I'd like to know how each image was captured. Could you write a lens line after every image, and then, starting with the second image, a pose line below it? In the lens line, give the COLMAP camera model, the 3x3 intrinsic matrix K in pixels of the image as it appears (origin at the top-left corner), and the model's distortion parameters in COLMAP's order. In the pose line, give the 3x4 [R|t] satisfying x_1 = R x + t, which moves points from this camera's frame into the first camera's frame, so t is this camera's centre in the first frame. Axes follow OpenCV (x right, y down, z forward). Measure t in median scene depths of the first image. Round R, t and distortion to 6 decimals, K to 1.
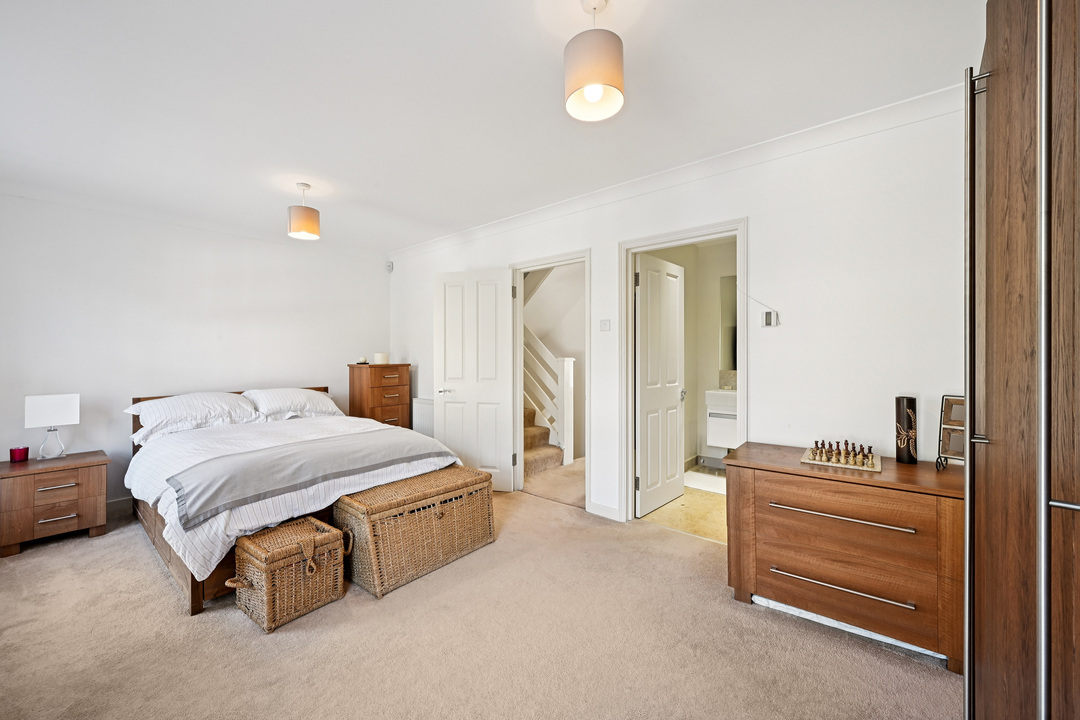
lens RADIAL K [[422.8, 0, 539.2], [0, 422.8, 356.3], [0, 0, 1]] dist [-0.003823, 0.000608]
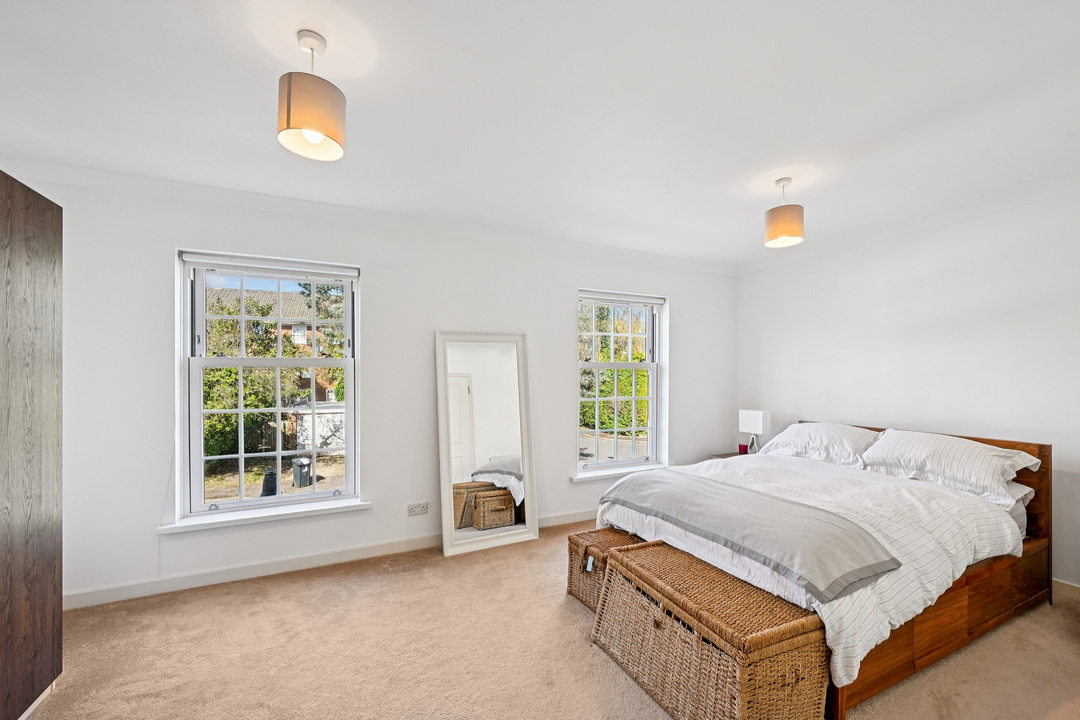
lens RADIAL K [[422.8, 0, 538.0], [0, 422.8, 364.6], [0, 0, 1]] dist [-0.003823, 0.000608]
pose [[-0.395278, -0.015568, -0.918430, 0.396285], [-0.006388, 0.999879, -0.014199, -0.033764], [0.918539, 0.000254, -0.395329, 0.876185]]
